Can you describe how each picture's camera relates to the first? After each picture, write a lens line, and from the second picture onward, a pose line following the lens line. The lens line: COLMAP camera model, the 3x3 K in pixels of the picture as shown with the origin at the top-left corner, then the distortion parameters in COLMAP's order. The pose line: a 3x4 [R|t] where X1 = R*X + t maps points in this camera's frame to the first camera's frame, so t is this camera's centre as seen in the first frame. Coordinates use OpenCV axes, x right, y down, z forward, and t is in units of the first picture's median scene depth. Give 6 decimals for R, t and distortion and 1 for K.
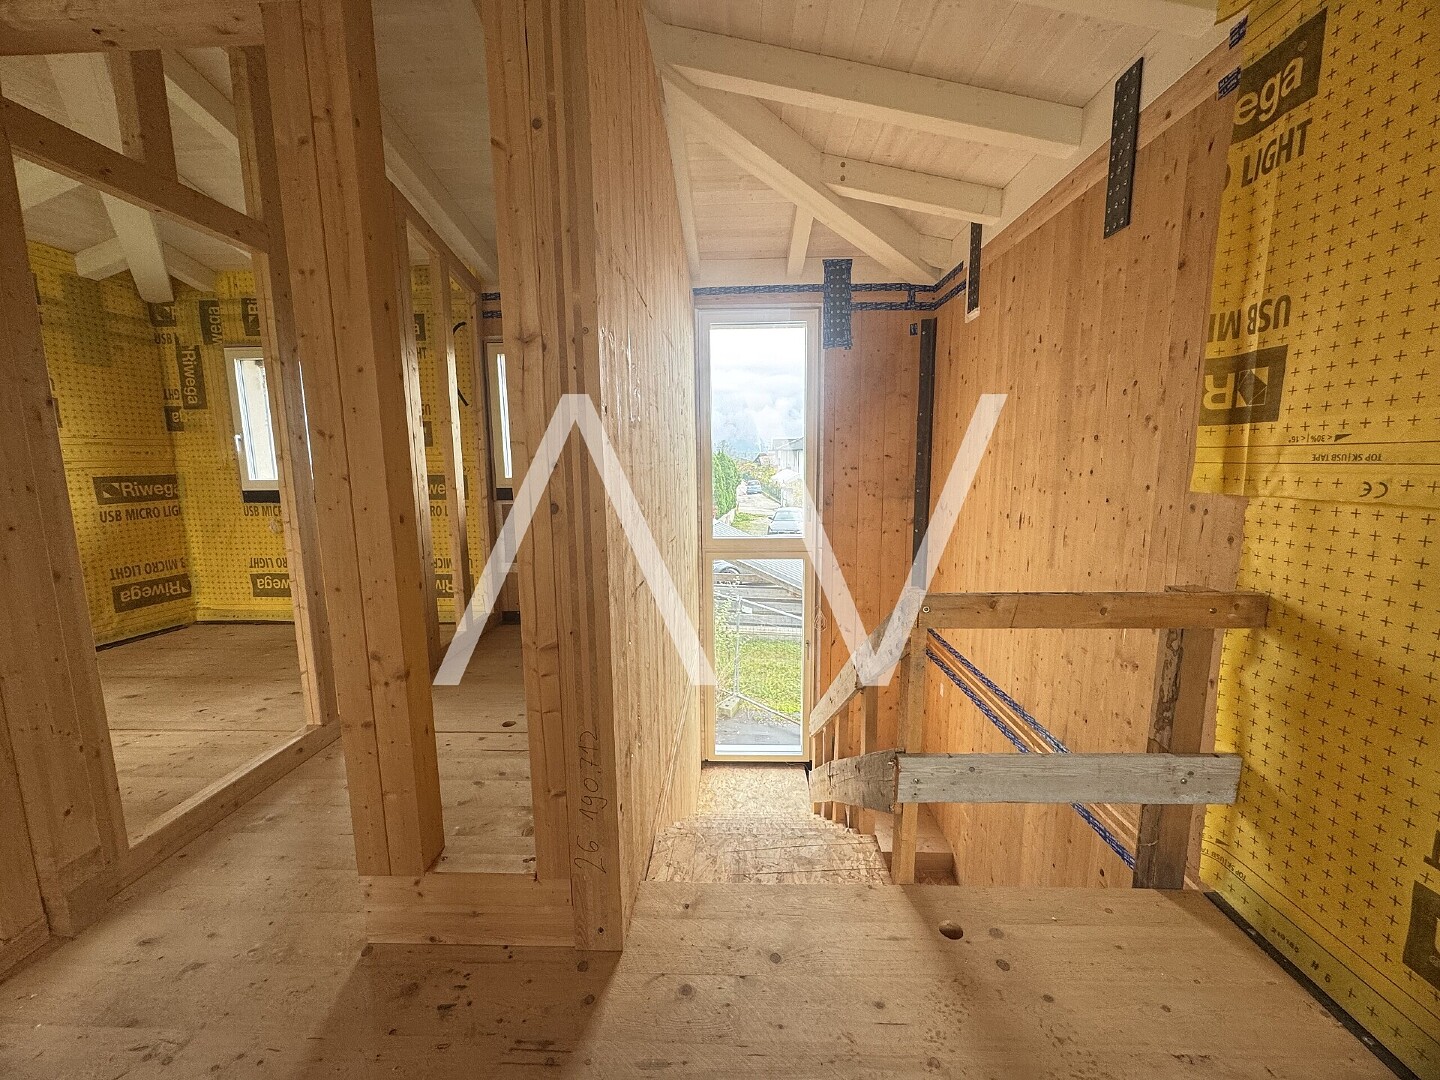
lens RADIAL K [[572.7, 0, 720.0], [0, 572.7, 540.0], [0, 0, 1]] dist [-0.002772, 0.000715]
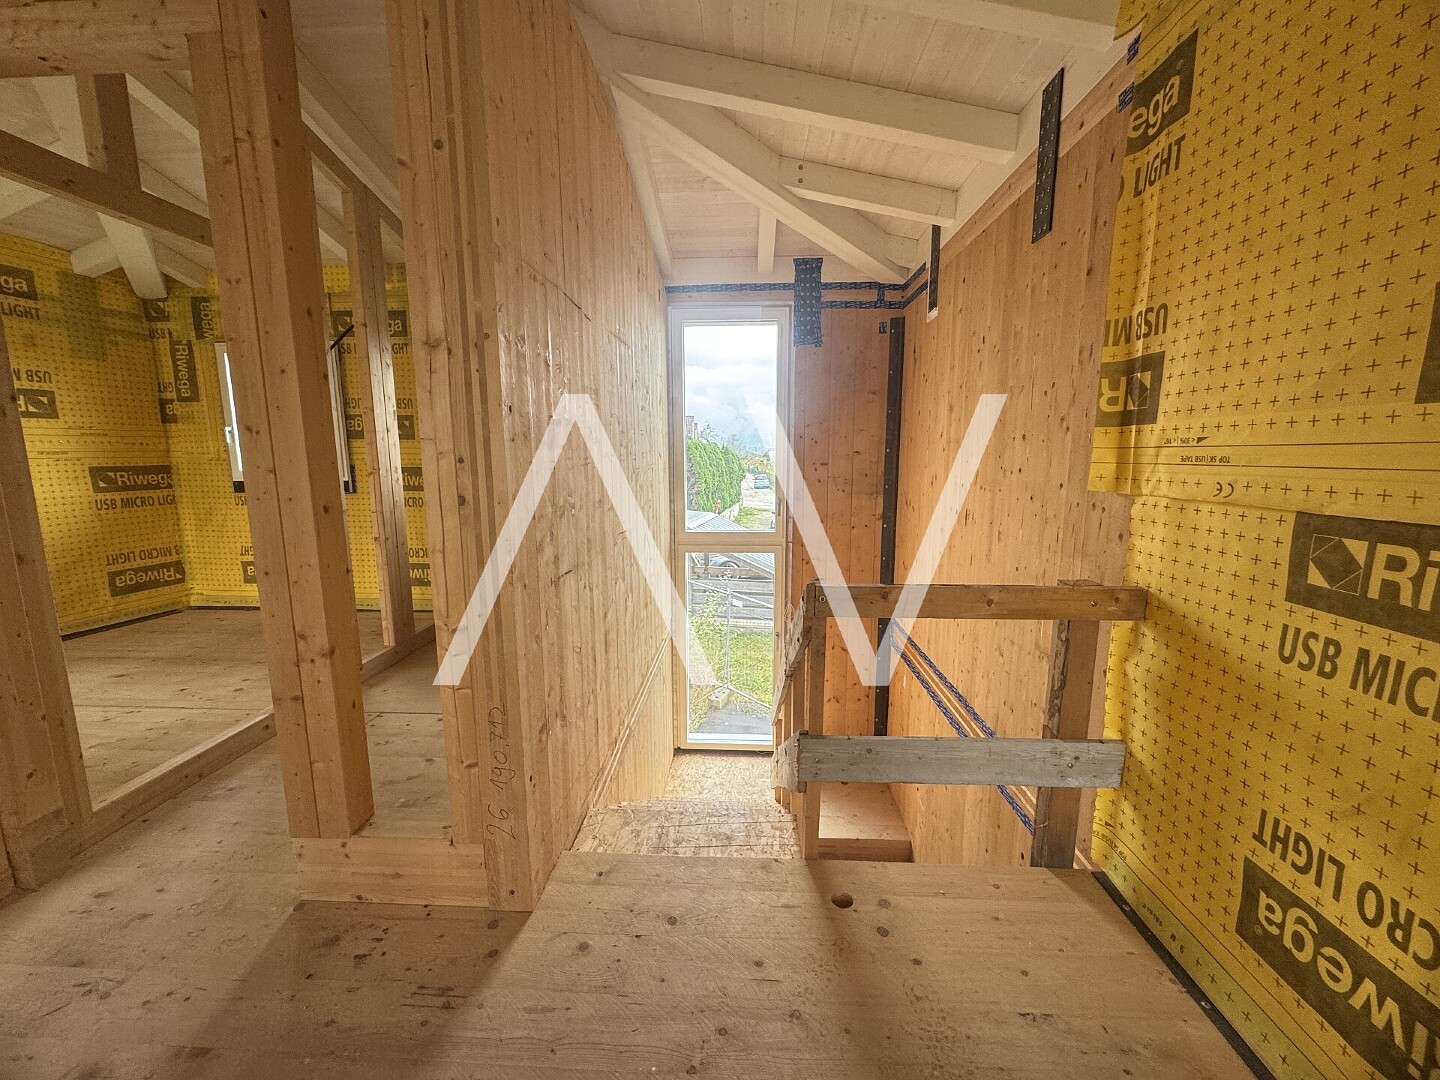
lens RADIAL K [[572.7, 0, 720.0], [0, 572.7, 540.0], [0, 0, 1]] dist [-0.002772, 0.000715]
pose [[0.999796, 0.010508, -0.017228, 0.178087], [-0.010333, 0.999894, 0.010252, 0.002743], [0.017333, -0.010072, 0.999799, -0.059377]]
